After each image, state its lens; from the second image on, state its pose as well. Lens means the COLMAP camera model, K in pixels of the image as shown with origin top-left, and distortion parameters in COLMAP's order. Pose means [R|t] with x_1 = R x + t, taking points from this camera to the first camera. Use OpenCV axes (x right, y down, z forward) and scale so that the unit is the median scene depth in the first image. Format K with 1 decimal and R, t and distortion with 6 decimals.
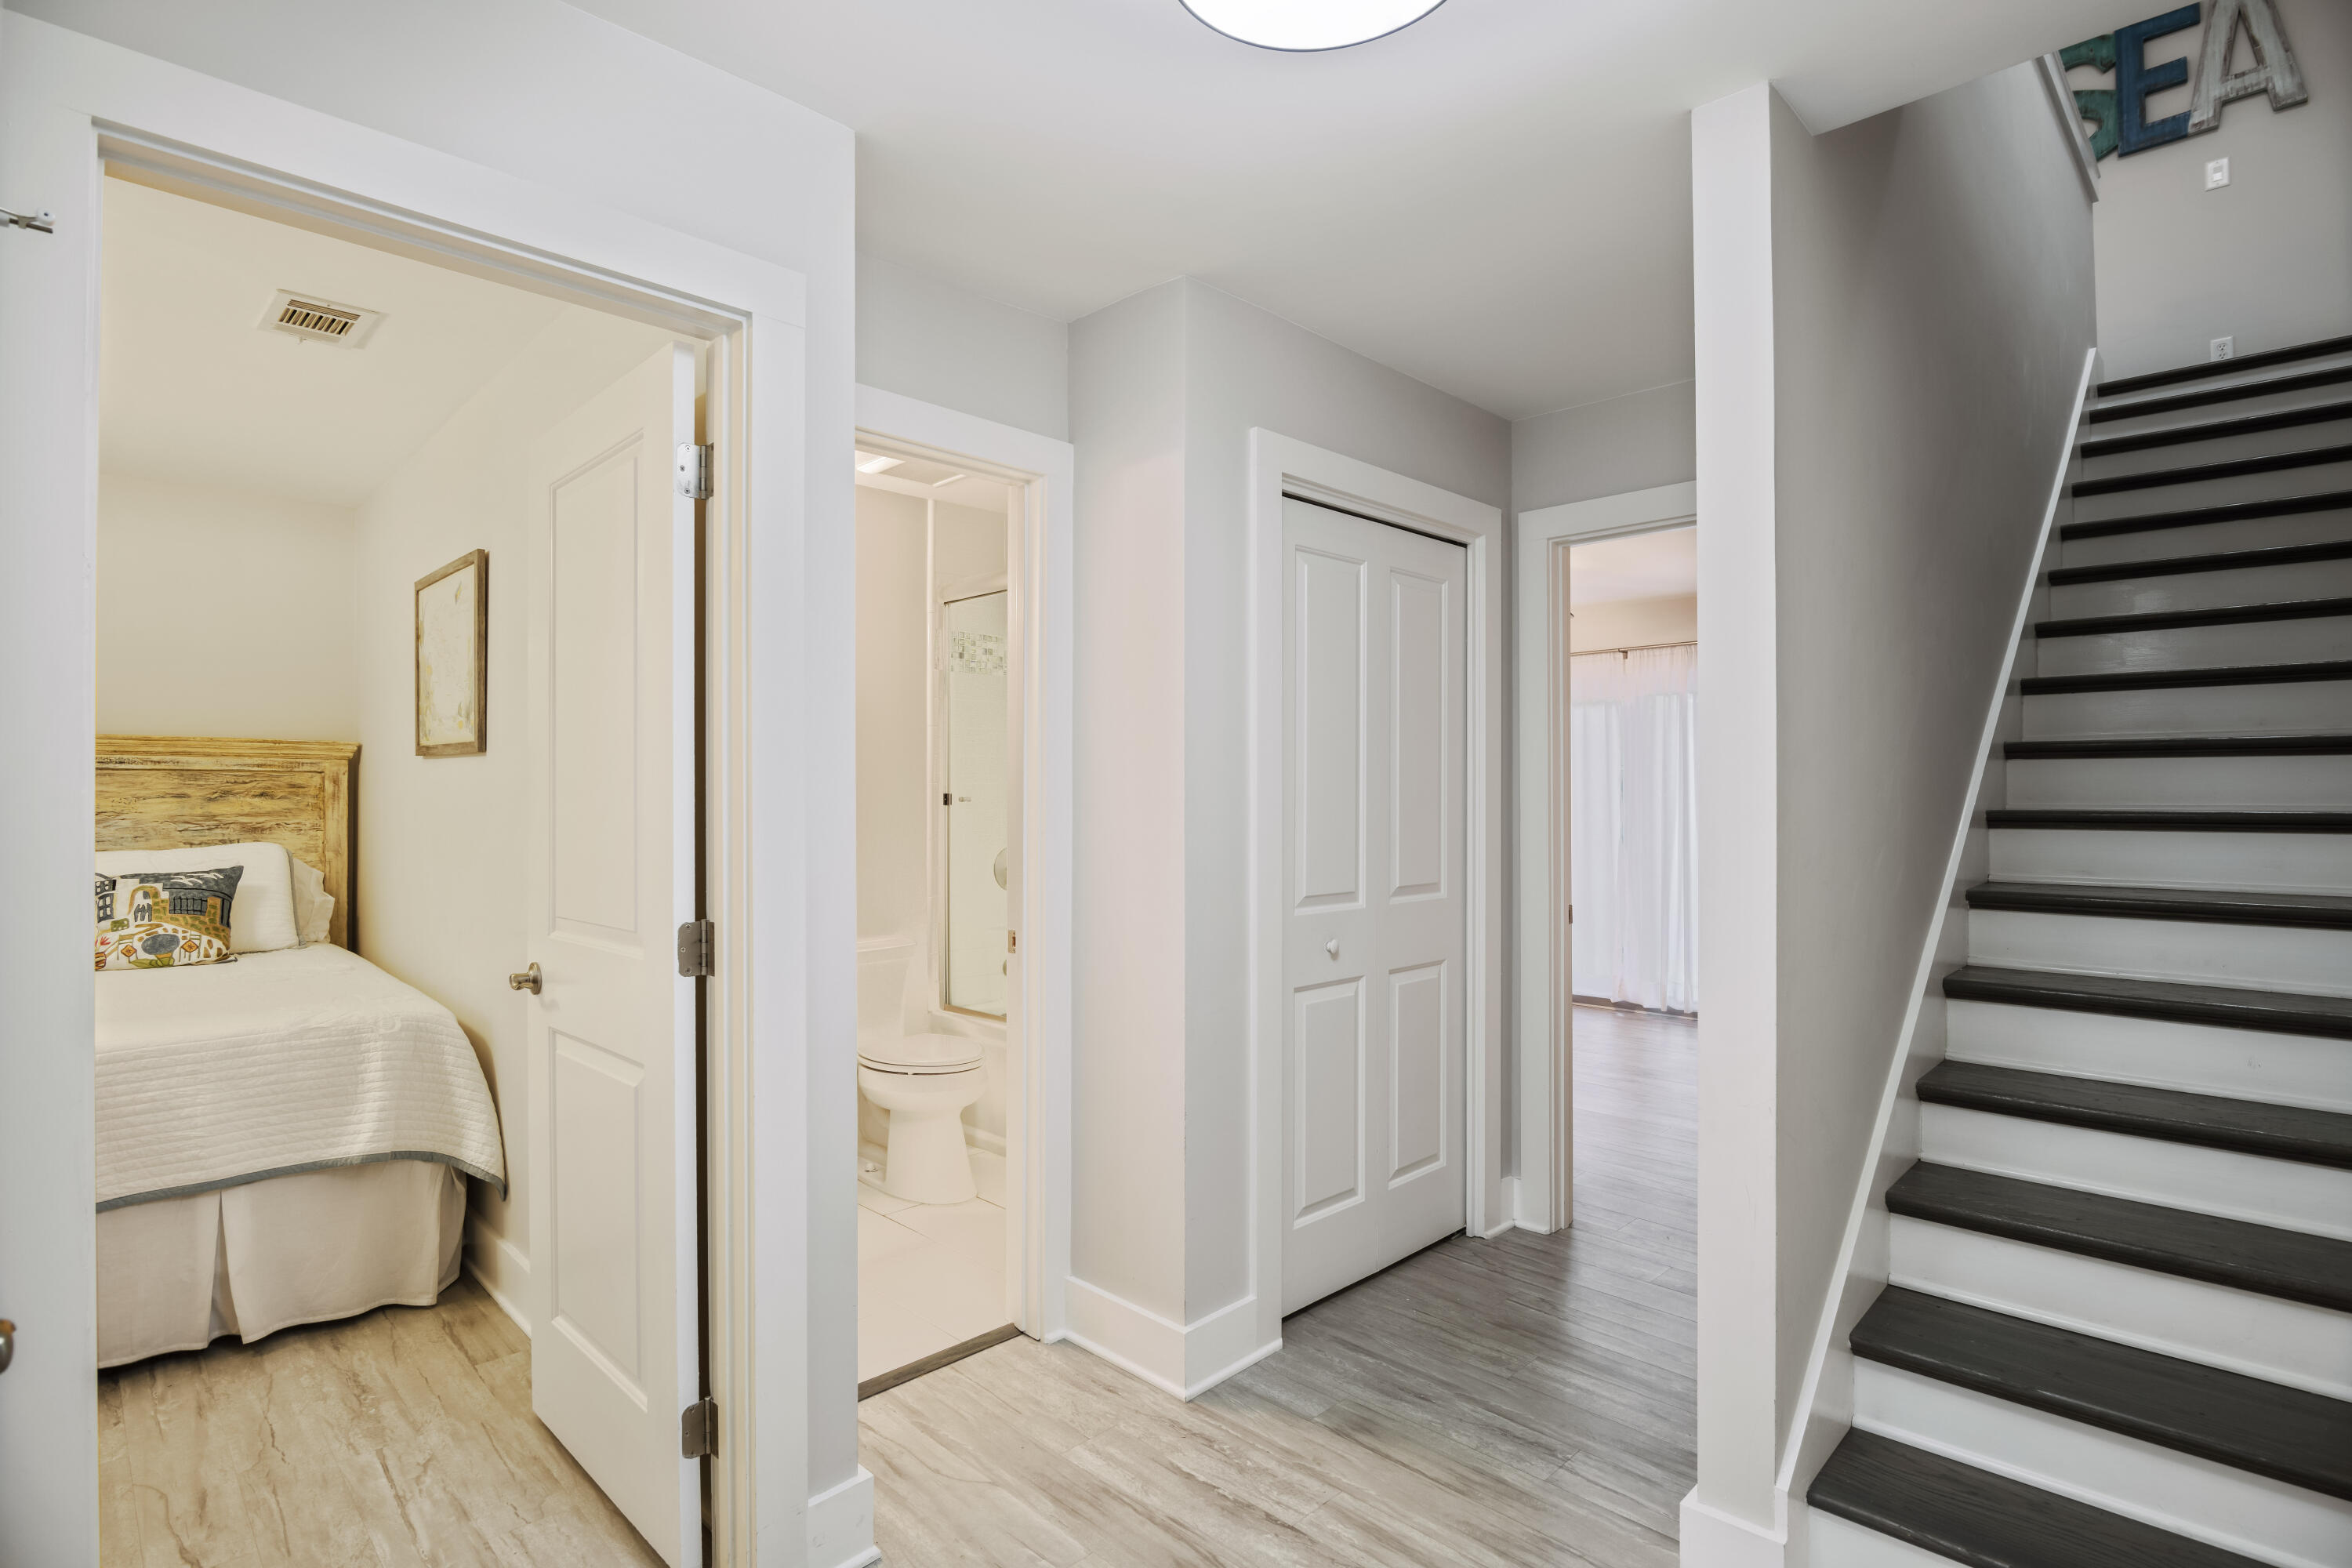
lens RADIAL K [[1172.9, 0, 1174.8], [0, 1172.9, 784.0], [0, 0, 1]] dist [-0.027140, -0.000641]
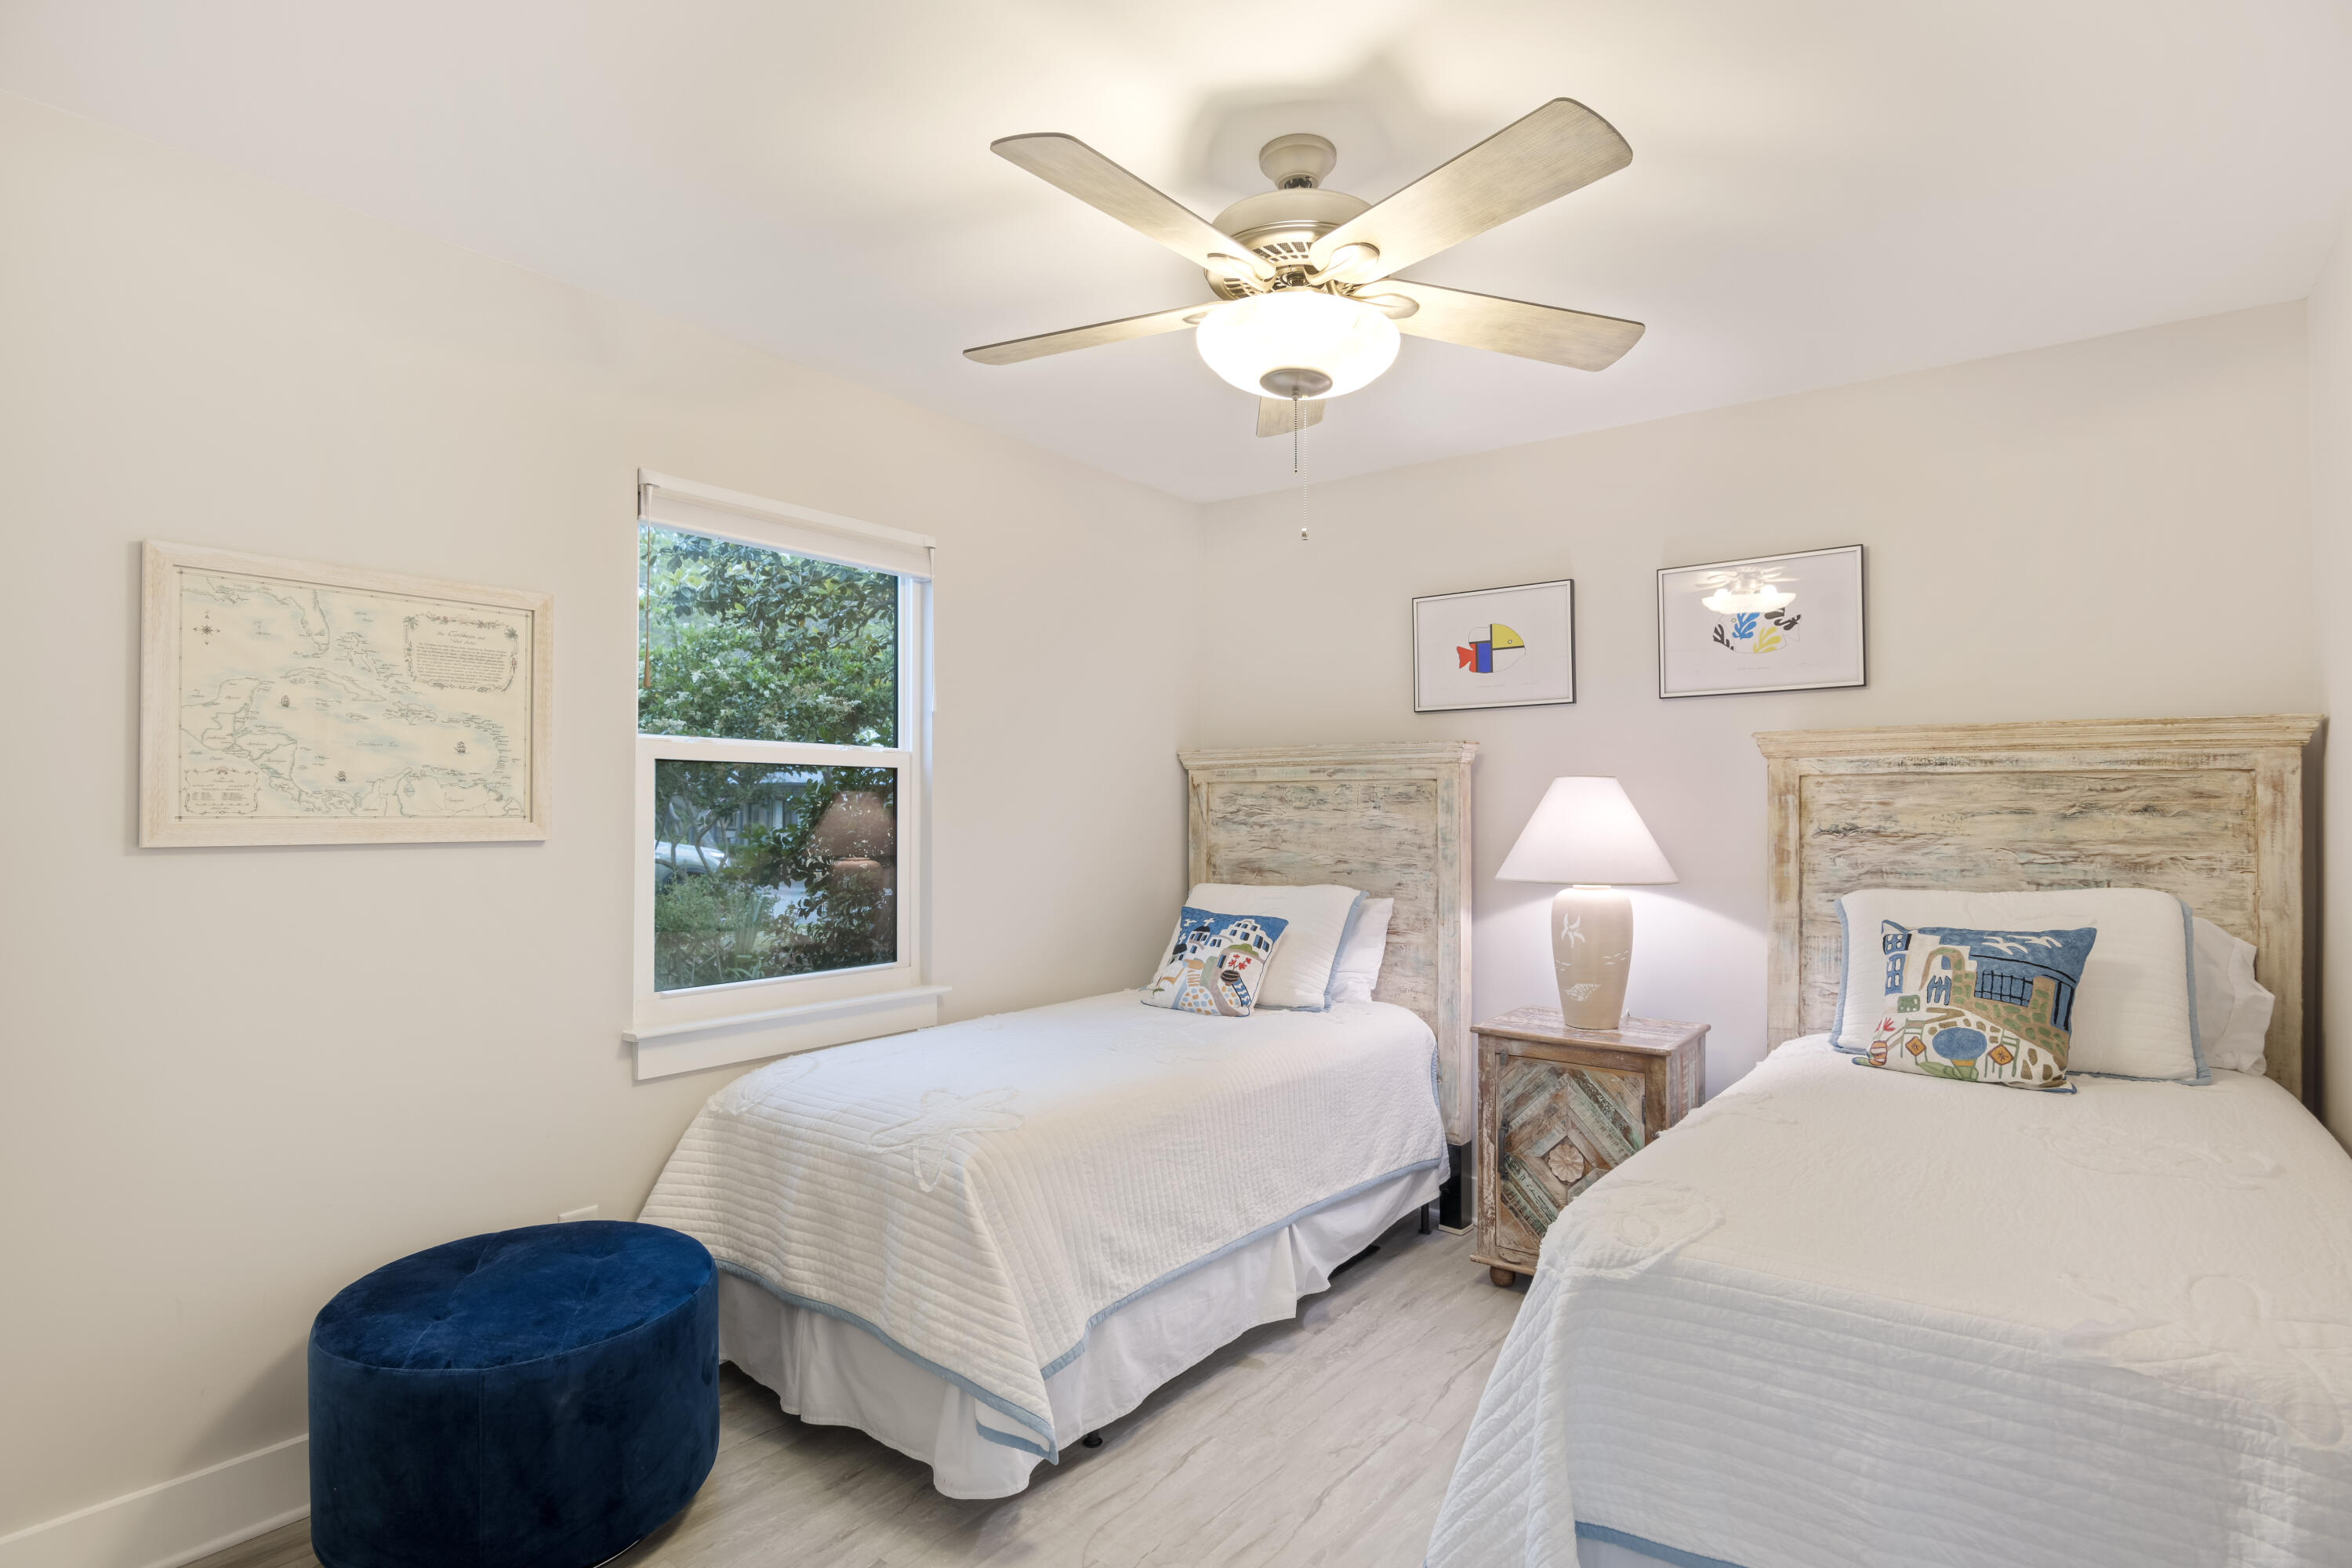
lens RADIAL K [[1172.9, 0, 1225.0], [0, 1172.9, 800.5], [0, 0, 1]] dist [-0.027140, -0.000641]
pose [[0.155546, -0.009738, -0.987781, -0.282216], [0.006194, 0.999941, -0.008882, 0.007394], [0.987809, -0.004737, 0.155597, 0.450623]]
